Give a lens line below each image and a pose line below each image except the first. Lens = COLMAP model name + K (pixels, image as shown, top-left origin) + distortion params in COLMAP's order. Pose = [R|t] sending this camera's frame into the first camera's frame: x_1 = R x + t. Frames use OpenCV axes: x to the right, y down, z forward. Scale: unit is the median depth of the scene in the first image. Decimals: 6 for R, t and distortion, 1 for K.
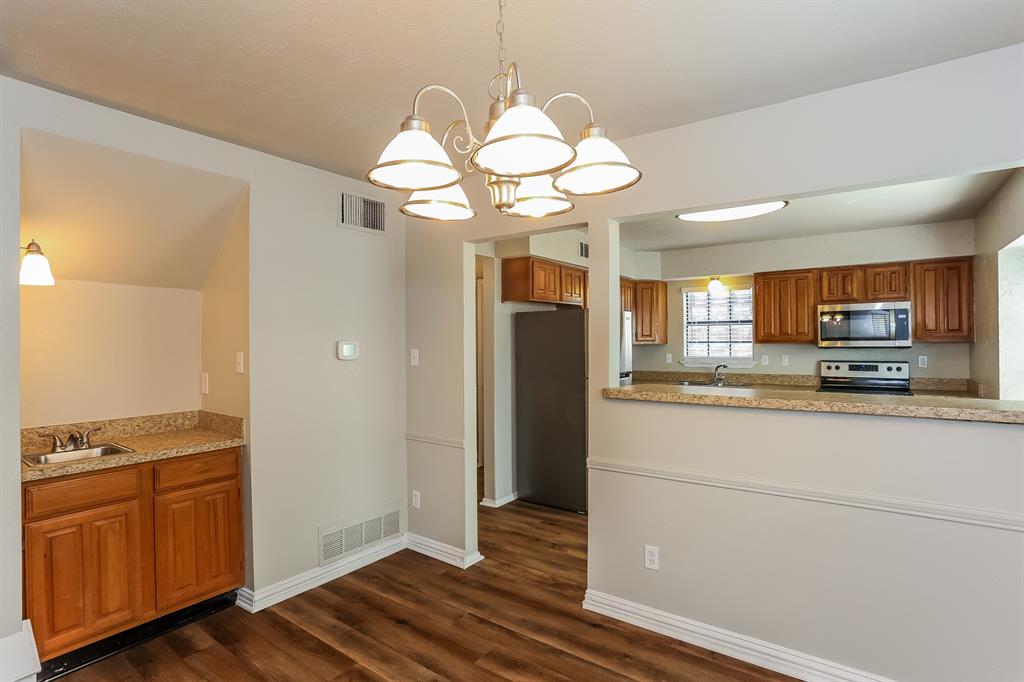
lens RADIAL K [[501.8, 0, 512.0], [0, 501.8, 341.0], [0, 0, 1]] dist [-0.061515, 0.017806]
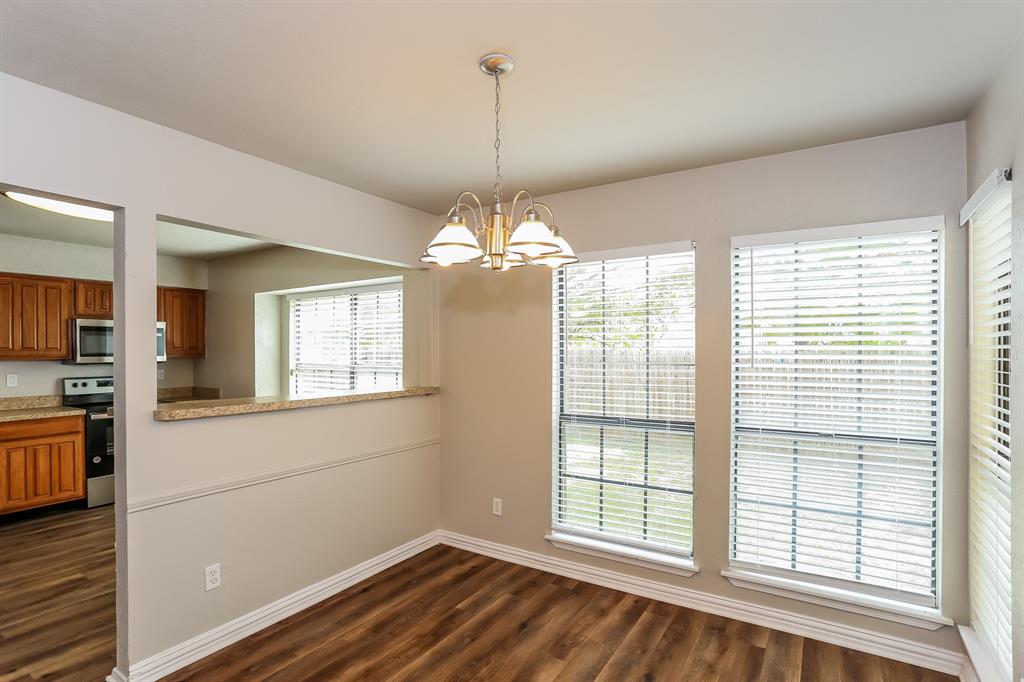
lens RADIAL K [[503.0, 0, 509.0], [0, 503.0, 352.2], [0, 0, 1]] dist [-0.067332, 0.034831]
pose [[-0.056669, 0.007197, 0.998367, -0.351581], [0.004531, 0.999966, -0.006952, 0.001299], [-0.998383, 0.004130, -0.056700, 0.227694]]
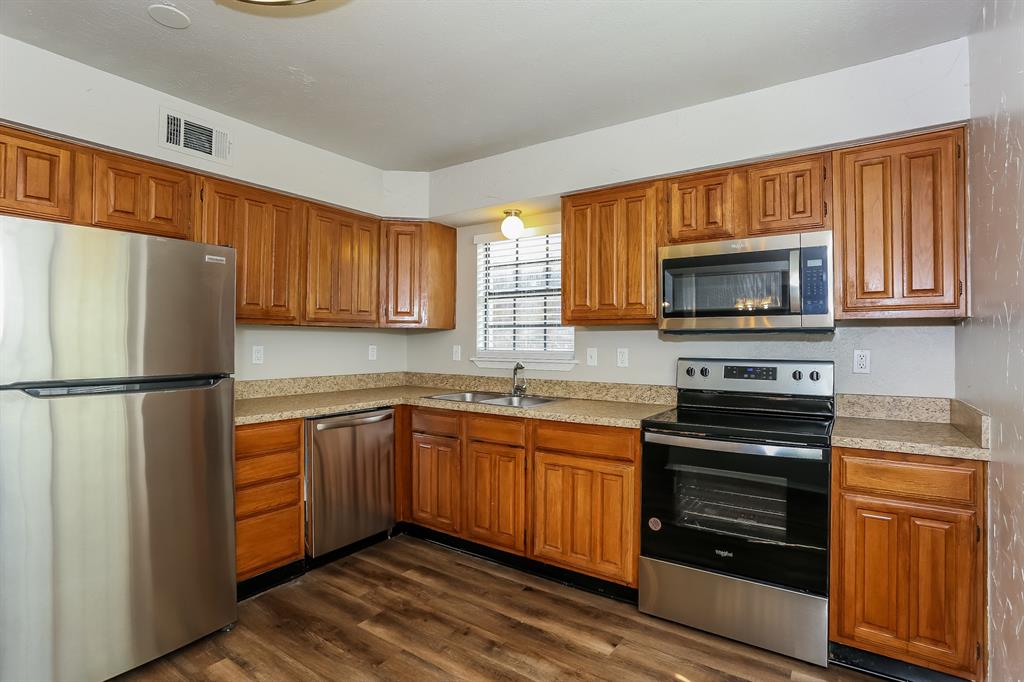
lens RADIAL K [[501.8, 0, 512.0], [0, 501.8, 341.0], [0, 0, 1]] dist [-0.061515, 0.017806]
pose [[0.999636, 0.012899, 0.023694, 0.461211], [-0.012865, 0.999916, -0.001574, 0.025907], [-0.023712, 0.001268, 0.999718, 0.492181]]
